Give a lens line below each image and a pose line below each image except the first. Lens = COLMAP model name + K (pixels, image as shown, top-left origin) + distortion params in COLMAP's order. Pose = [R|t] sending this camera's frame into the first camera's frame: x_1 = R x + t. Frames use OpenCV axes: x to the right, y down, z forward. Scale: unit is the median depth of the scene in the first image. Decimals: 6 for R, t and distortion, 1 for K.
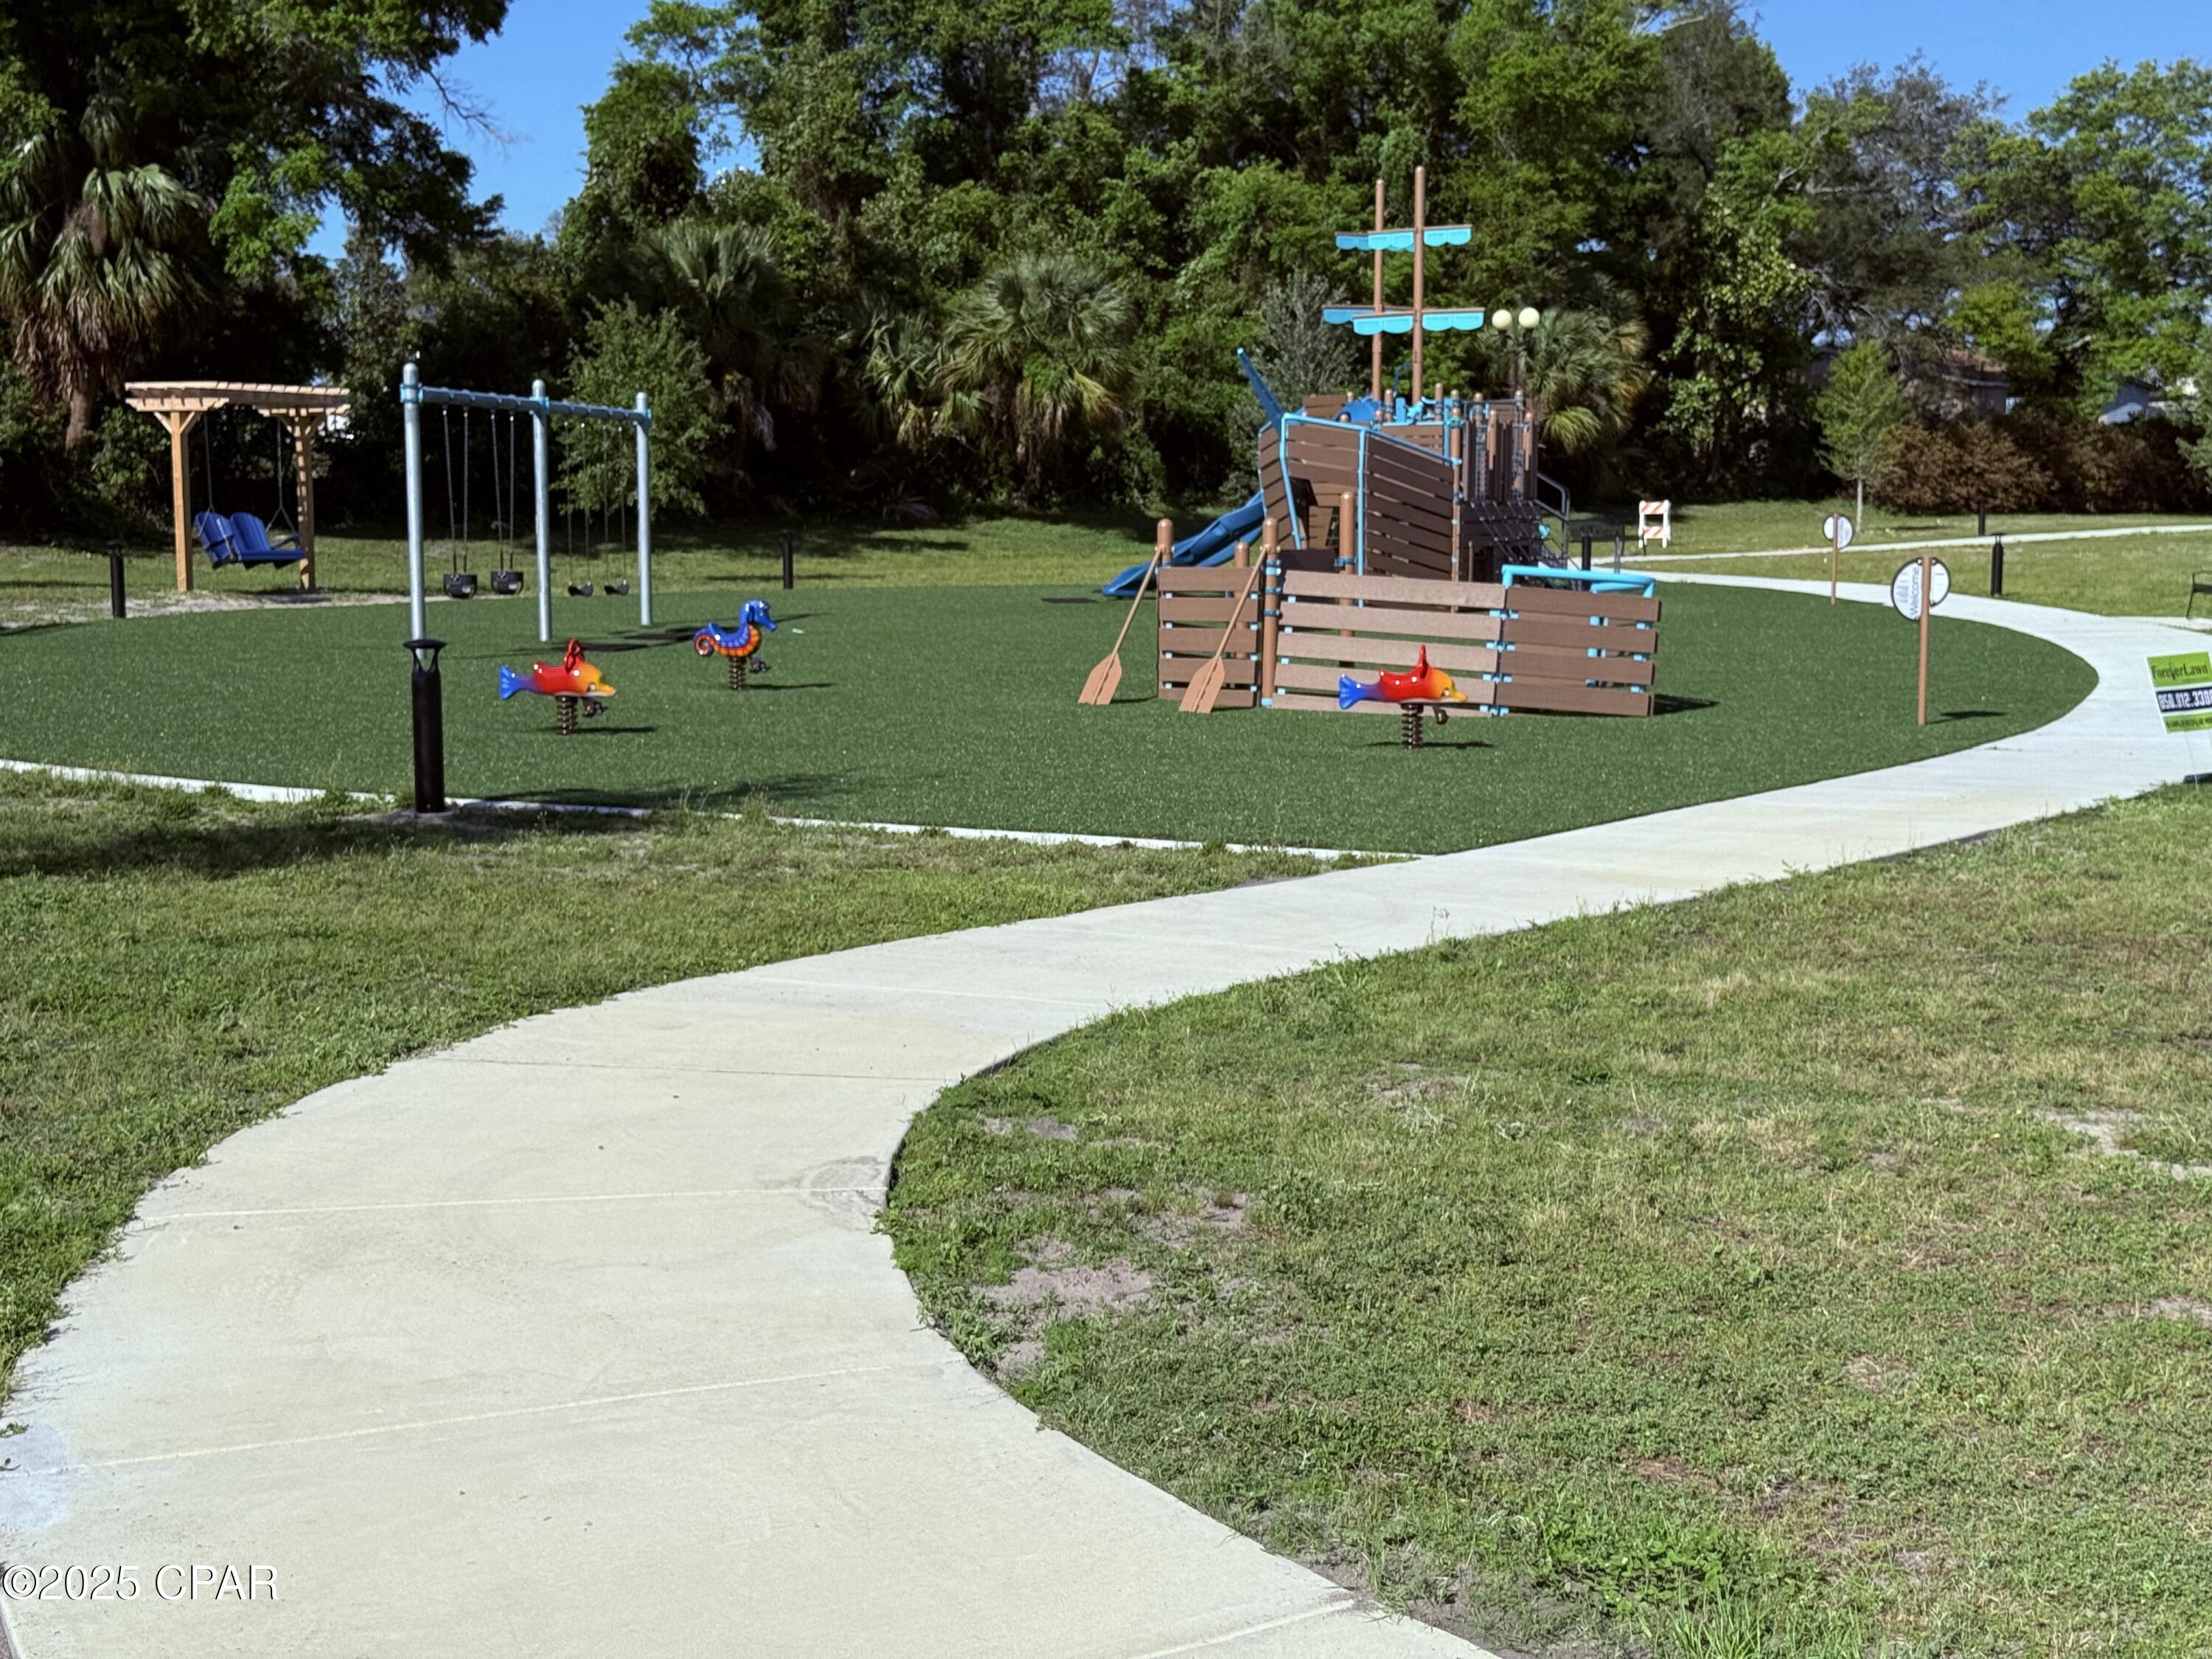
lens RADIAL K [[3077.7, 0, 1107.3], [0, 3077.7, 891.4], [0, 0, 1]] dist [0.214614, -0.583550]
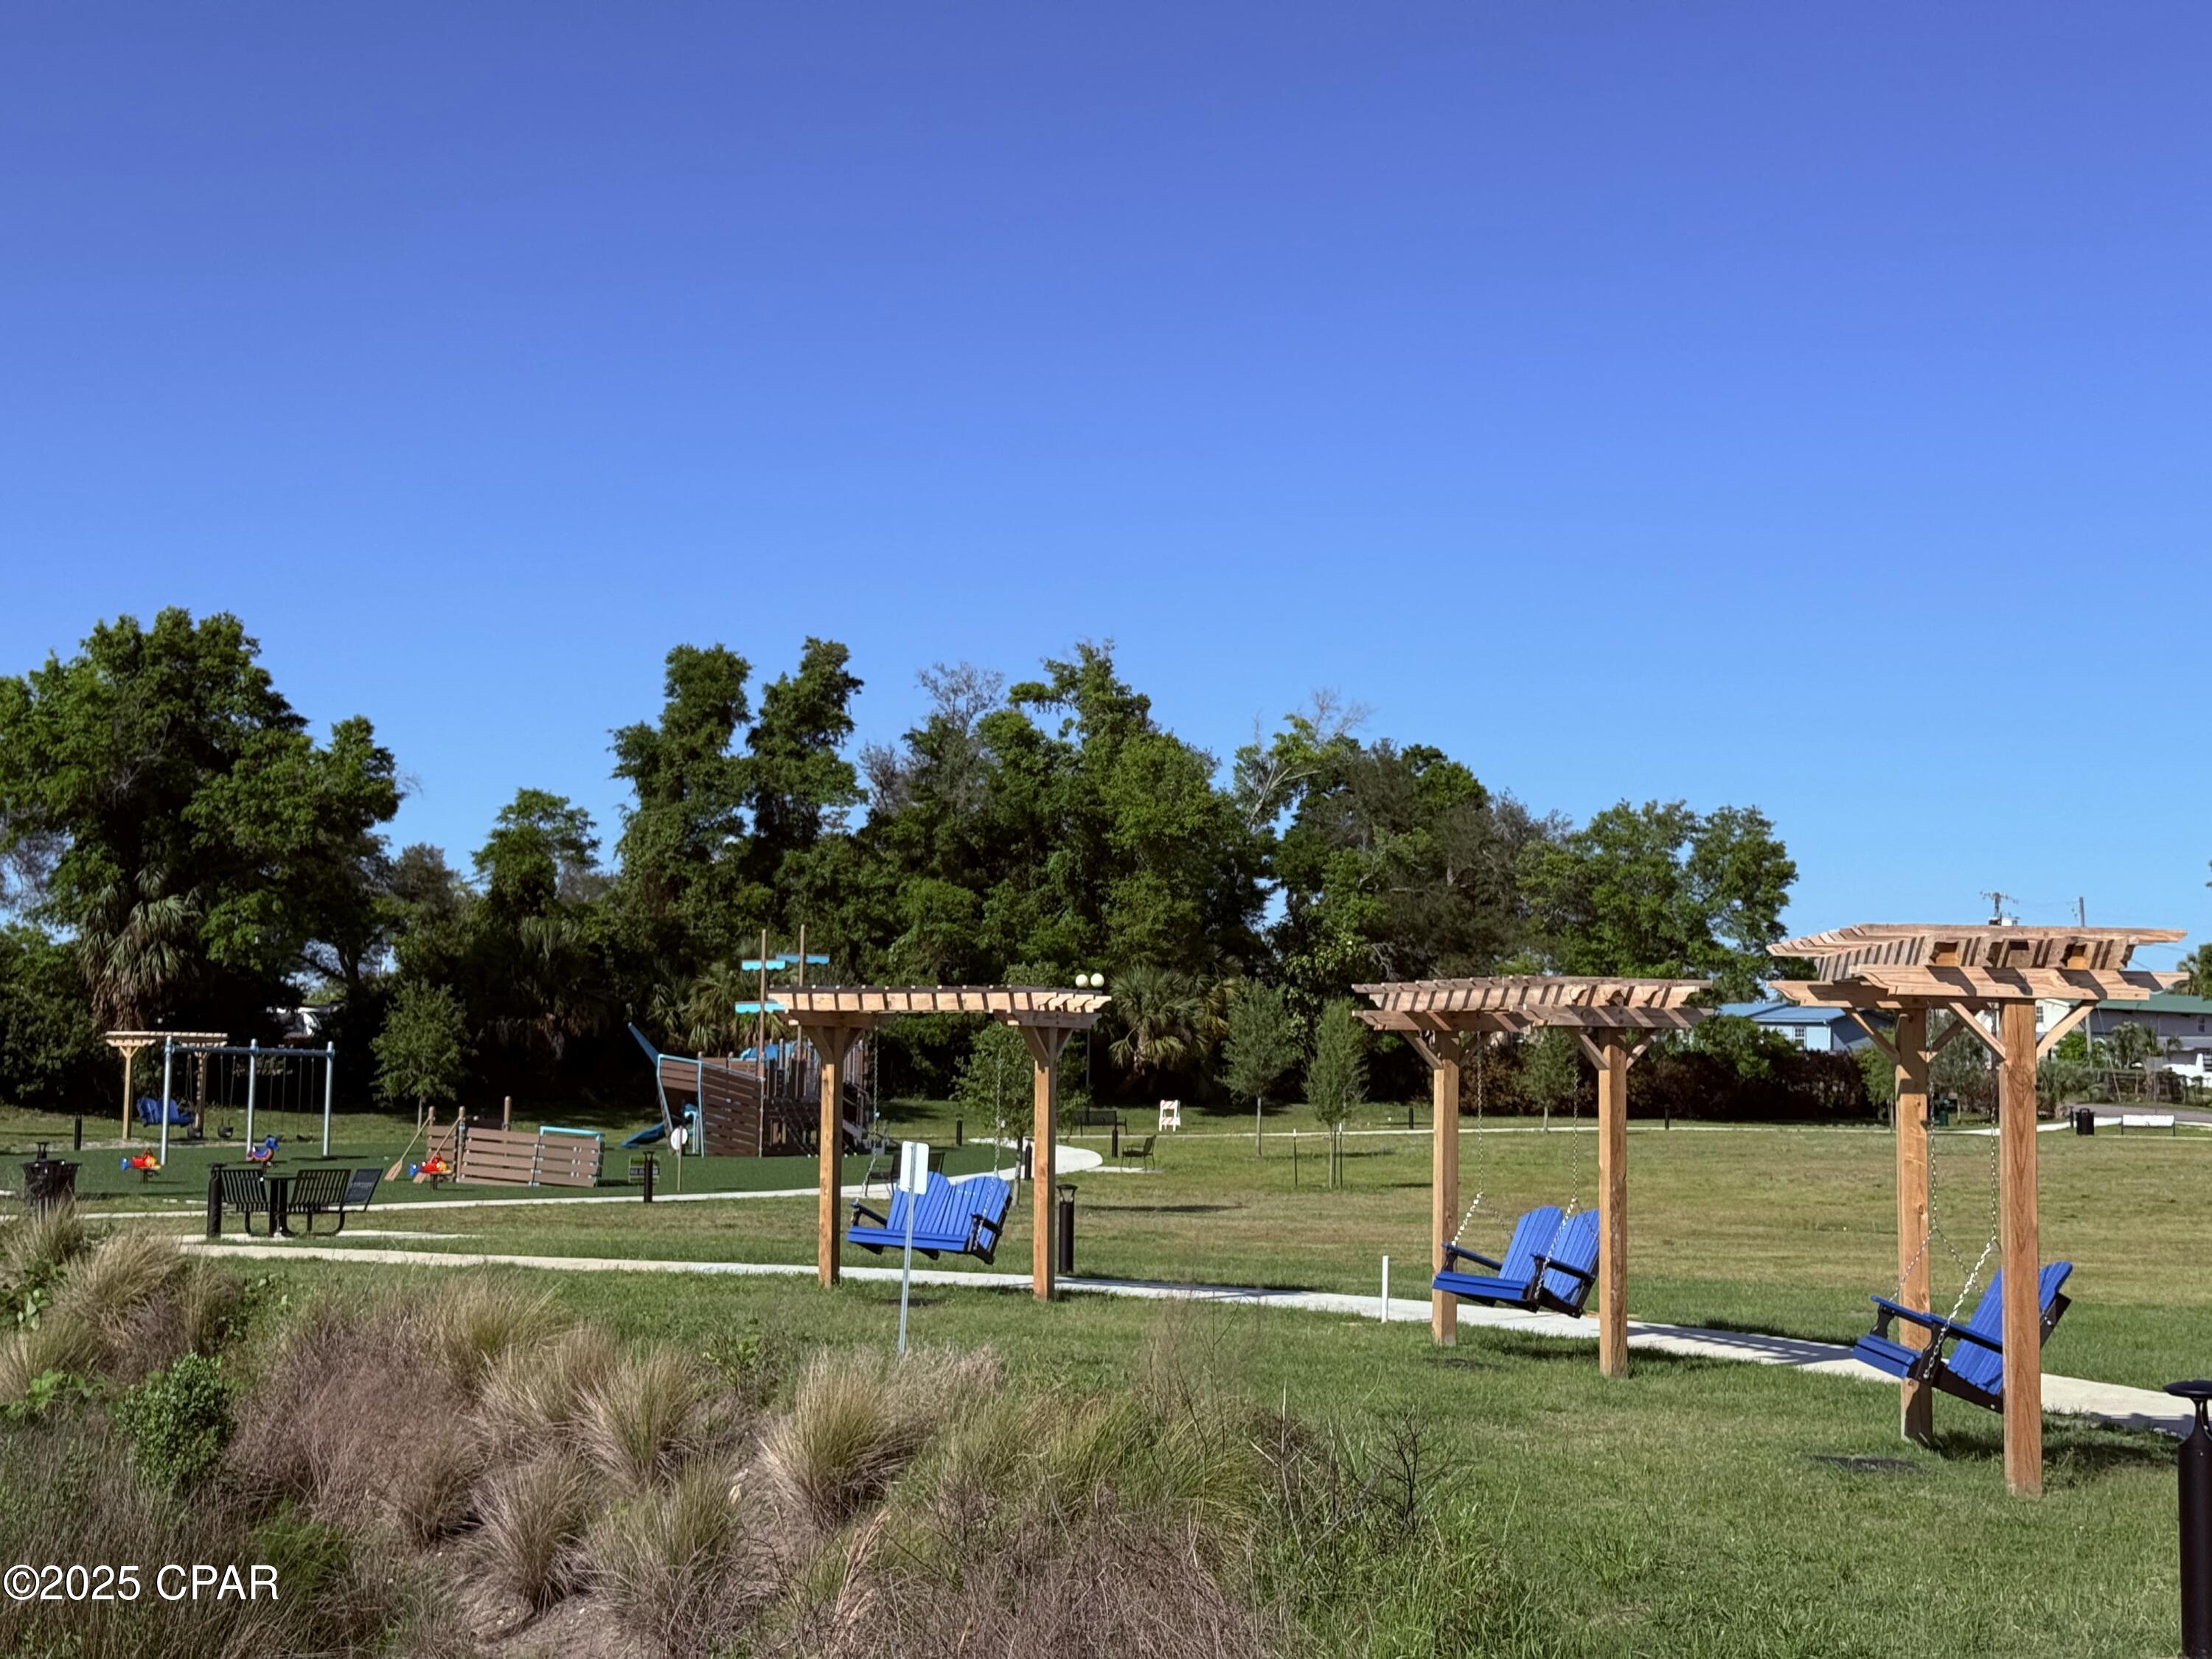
lens RADIAL K [[3077.7, 0, 1107.3], [0, 3077.7, 891.4], [0, 0, 1]] dist [0.214614, -0.583550]
pose [[0.996379, 0.011733, -0.084212, 0.364104], [-0.027317, 0.982097, -0.186385, 0.075250], [0.080517, 0.188011, 0.978861, -0.673341]]
